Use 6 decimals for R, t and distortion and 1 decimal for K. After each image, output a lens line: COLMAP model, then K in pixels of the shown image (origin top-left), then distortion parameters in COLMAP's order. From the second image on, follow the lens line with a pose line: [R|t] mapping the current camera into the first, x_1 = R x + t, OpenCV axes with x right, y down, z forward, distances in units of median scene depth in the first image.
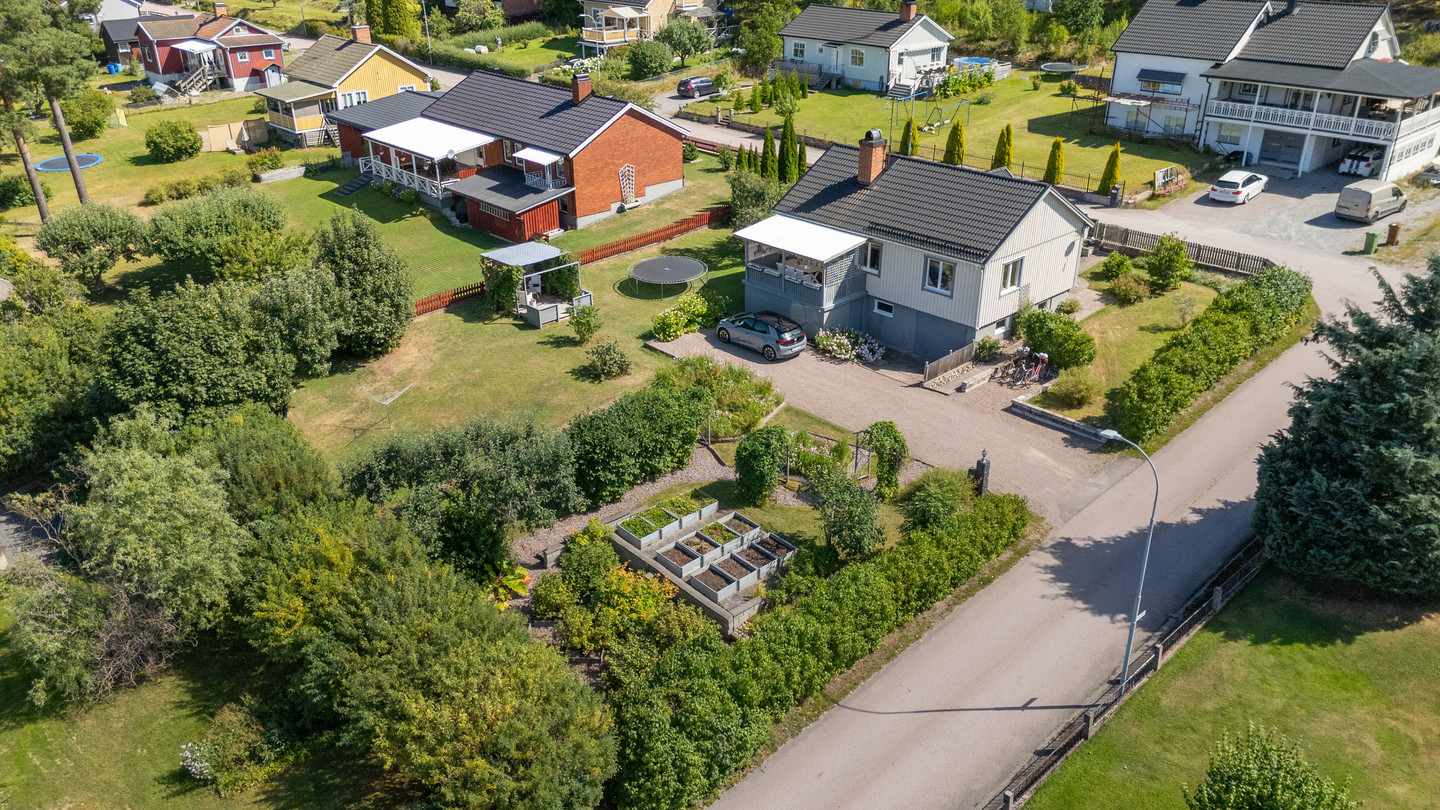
lens RADIAL K [[984.4, 0, 720.0], [0, 984.4, 405.0], [0, 0, 1]] dist [0.070786, -0.047349]
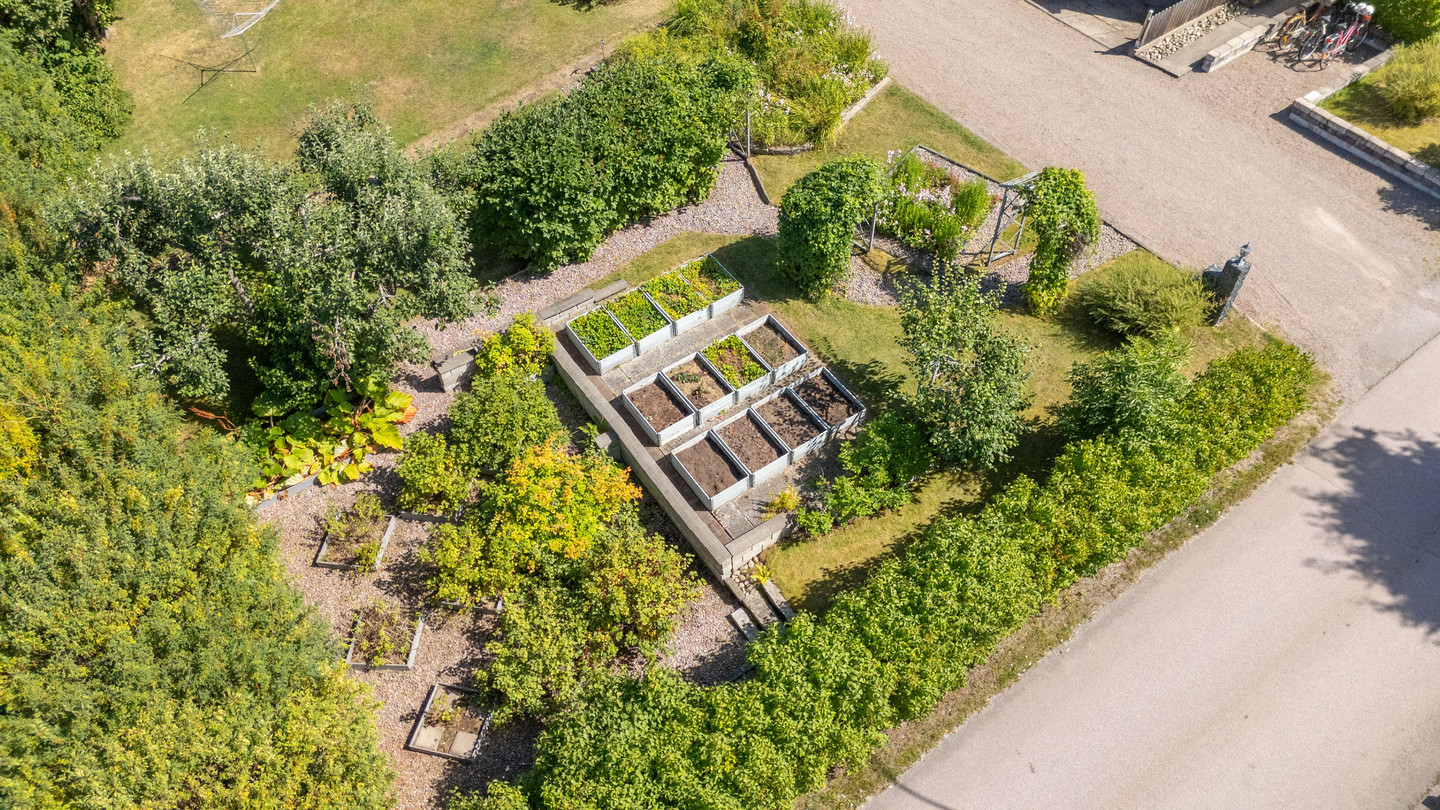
lens RADIAL K [[1018.7, 0, 726.6], [0, 1018.7, 401.9], [0, 0, 1]] dist [0.075969, -0.083474]
pose [[0.993532, 0.087847, -0.071949, 0.037443], [-0.050212, 0.908201, 0.415511, -0.090808], [0.101846, -0.409211, 0.906738, 0.427099]]
